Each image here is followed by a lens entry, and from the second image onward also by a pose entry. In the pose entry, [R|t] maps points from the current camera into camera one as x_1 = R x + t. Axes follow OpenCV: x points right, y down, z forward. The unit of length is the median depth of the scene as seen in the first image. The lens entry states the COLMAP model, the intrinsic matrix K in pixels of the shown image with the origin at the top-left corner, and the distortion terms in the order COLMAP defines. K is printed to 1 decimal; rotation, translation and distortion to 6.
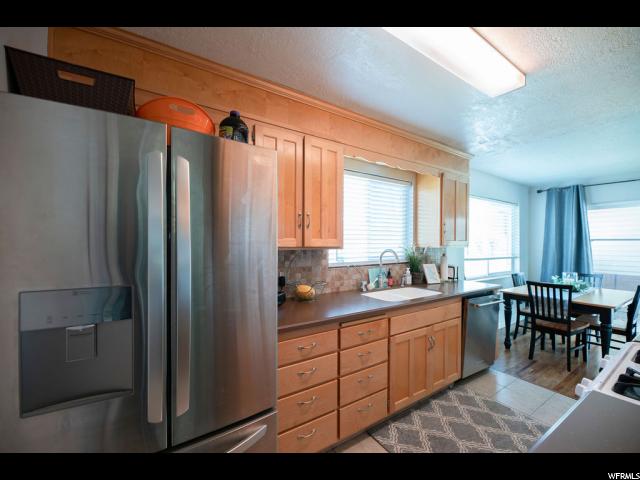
lens RADIAL K [[254.3, 0, 315.1], [0, 254.3, 241.9], [0, 0, 1]] dist [-0.000851, -0.000097]
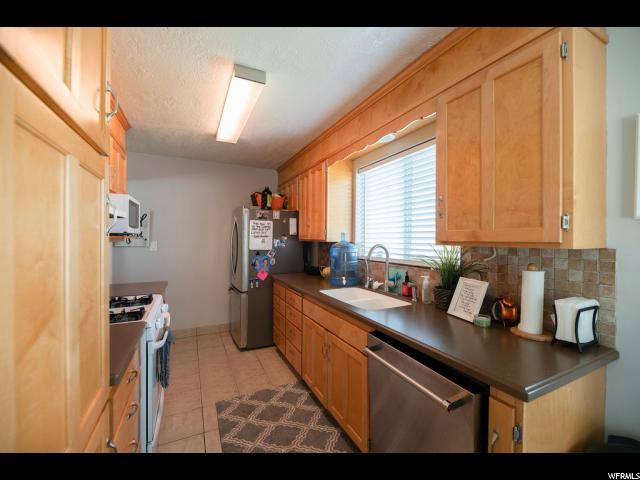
lens RADIAL K [[264.5, 0, 320.0], [0, 264.5, 240.0], [0, 0, 1]] dist [0.000303, -0.000154]
pose [[-0.088661, -0.004584, -0.996051, 0.712020], [-0.011836, 0.999924, -0.003548, 0.013141], [0.995992, 0.011475, -0.088709, 0.548245]]
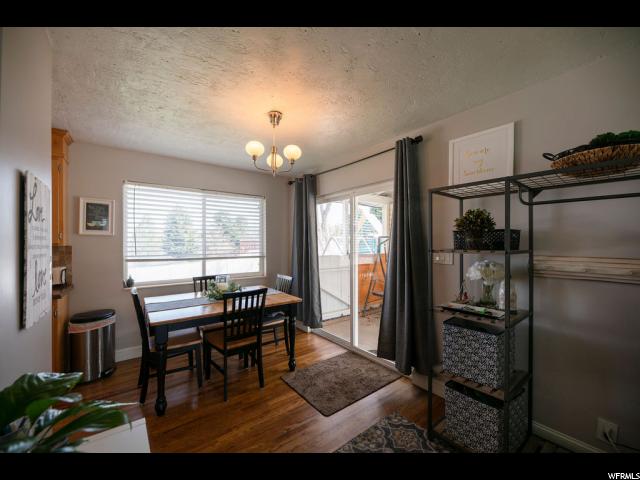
lens RADIAL K [[254.3, 0, 315.1], [0, 254.3, 241.9], [0, 0, 1]] dist [-0.000851, -0.000097]
pose [[0.994954, -0.009534, 0.099876, 0.984100], [0.009889, 0.999946, -0.003061, 0.015818], [-0.099841, 0.004033, 0.994995, 0.100980]]
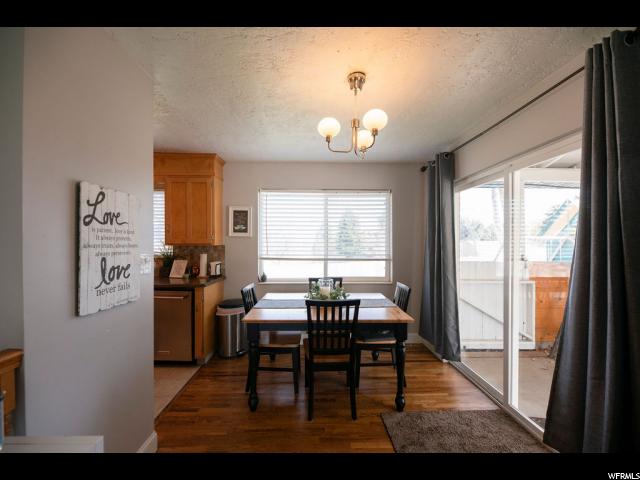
lens RADIAL K [[256.3, 0, 321.3], [0, 256.3, 244.1], [0, 0, 1]] dist [0.001051, -0.000096]
pose [[0.870190, -0.004285, -0.492698, 1.107709], [0.003569, 0.999991, -0.002394, 0.016694], [0.492704, 0.000325, 0.870197, 0.245679]]
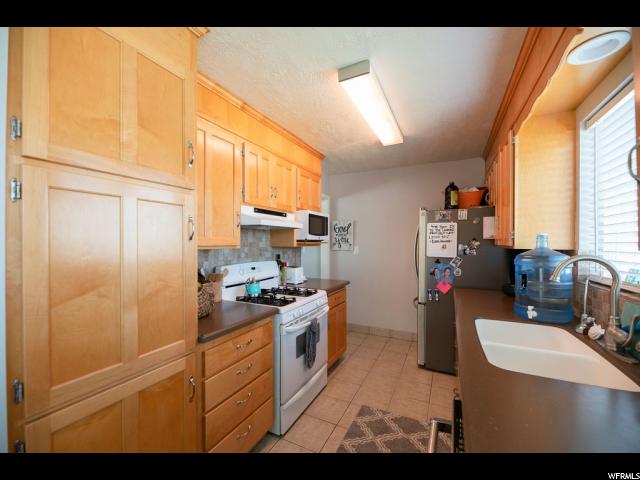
lens RADIAL K [[262.4, 0, 317.9], [0, 262.4, 243.6], [0, 0, 1]] dist [-0.000424, -0.000195]
pose [[-0.850555, -0.010059, -0.525789, 0.559398], [-0.014115, 0.999894, 0.003705, 0.009432], [0.525696, 0.010573, -0.850607, 0.705248]]
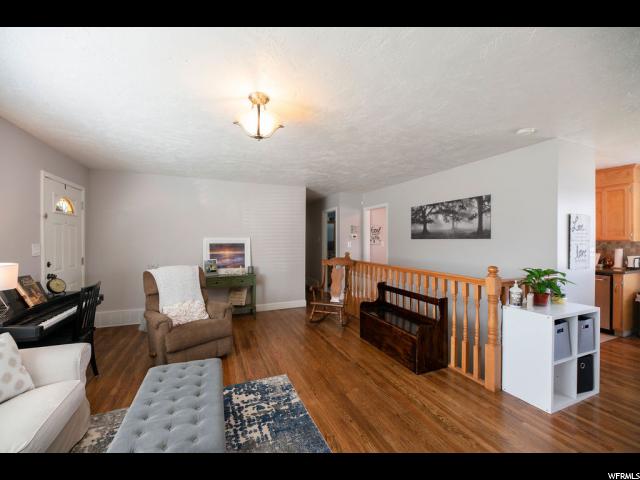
lens RADIAL K [[270.8, 0, 320.4], [0, 270.8, 242.1], [0, 0, 1]] dist [-0.000749, -0.000019]
pose [[-0.140595, 0.000366, -0.990067, 1.536774], [-0.004656, 0.999989, 0.001031, 0.023897], [0.990056, 0.004755, -0.140592, -0.189063]]
